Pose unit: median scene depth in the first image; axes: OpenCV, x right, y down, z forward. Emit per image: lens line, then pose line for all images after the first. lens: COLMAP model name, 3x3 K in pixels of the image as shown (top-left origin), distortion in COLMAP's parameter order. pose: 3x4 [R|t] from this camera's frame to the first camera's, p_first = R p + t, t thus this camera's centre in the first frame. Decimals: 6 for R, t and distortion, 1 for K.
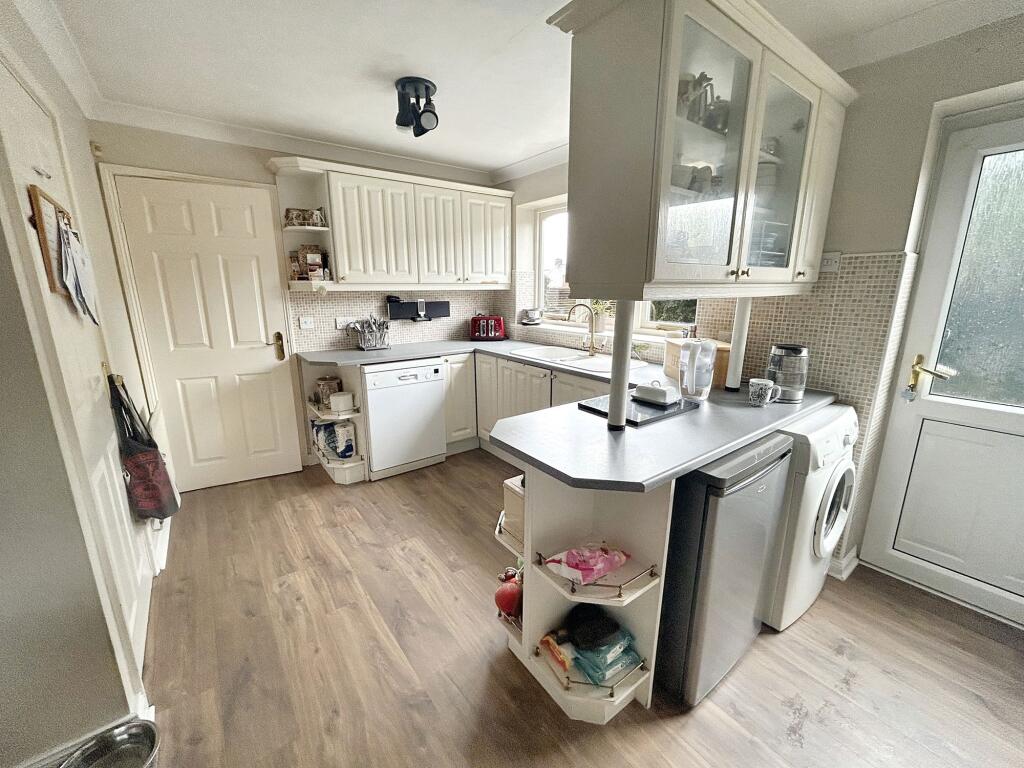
lens RADIAL K [[413.9, 0, 512.0], [0, 413.9, 384.0], [0, 0, 1]] dist [0.001057, -0.000432]
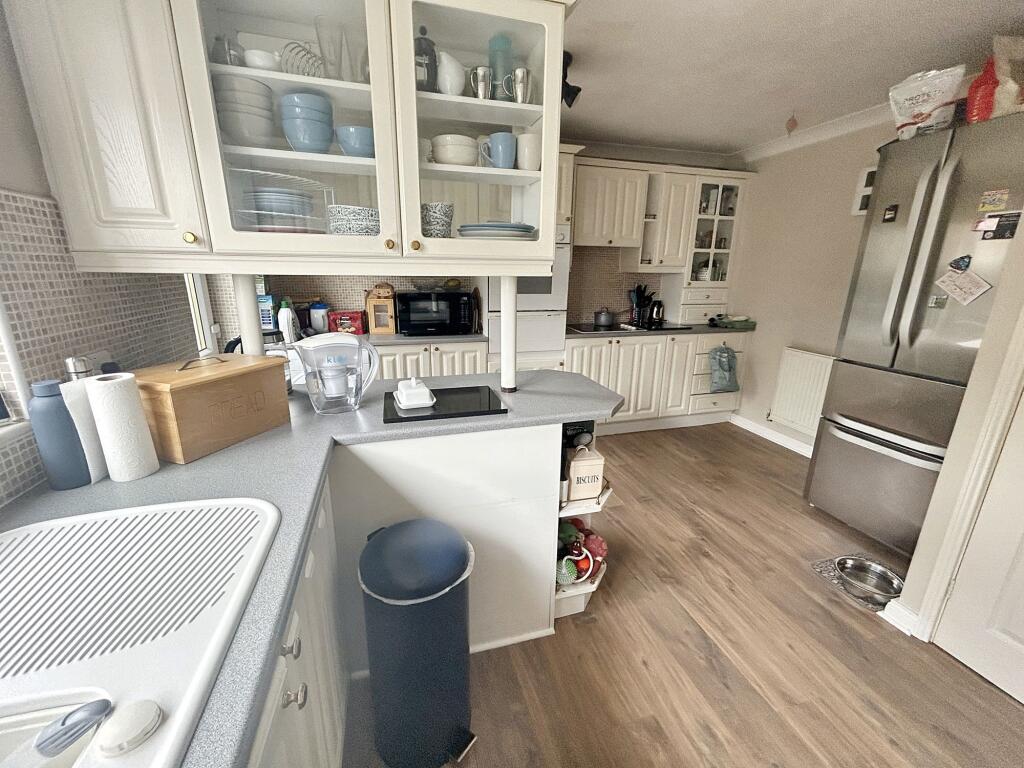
lens RADIAL K [[413.9, 0, 512.0], [0, 413.9, 384.0], [0, 0, 1]] dist [0.001057, -0.000432]
pose [[-0.935302, -0.104257, 0.338142, -0.108292], [0.068027, 0.884805, 0.460970, -0.333901], [-0.347249, 0.454149, -0.820468, 1.492144]]
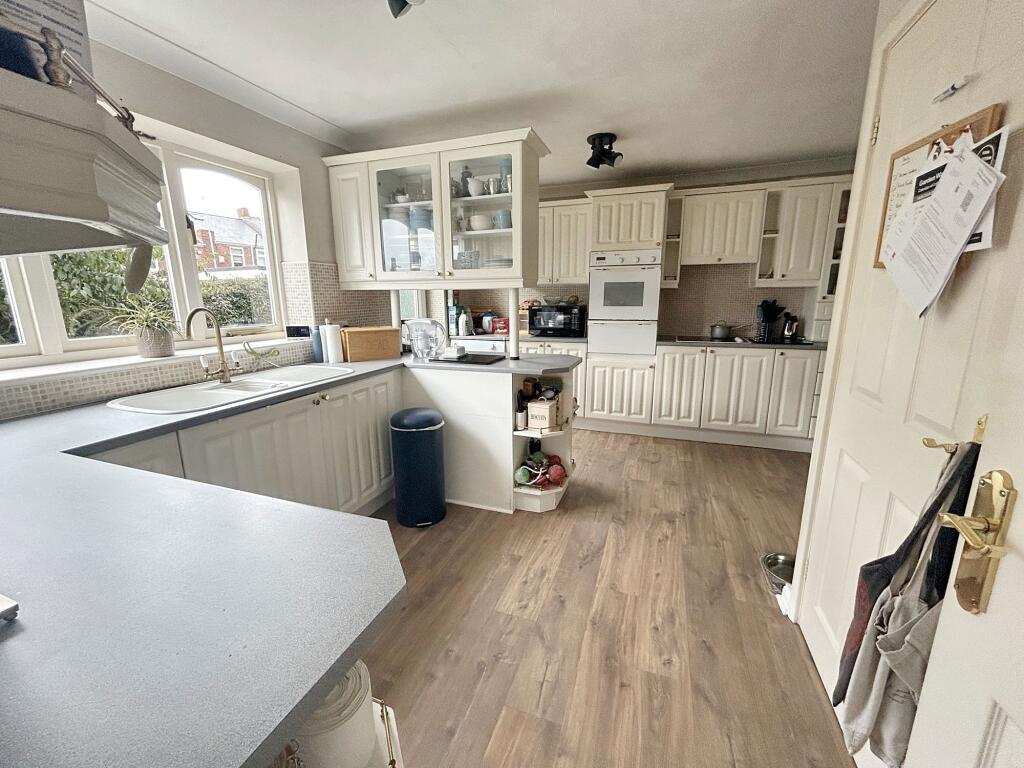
lens RADIAL K [[413.9, 0, 512.0], [0, 413.9, 384.0], [0, 0, 1]] dist [0.001057, -0.000432]
pose [[-0.541002, -0.170754, 0.823505, -0.977842], [0.195811, 0.926690, 0.320787, -0.294623], [-0.817909, 0.334798, -0.467905, 1.478885]]
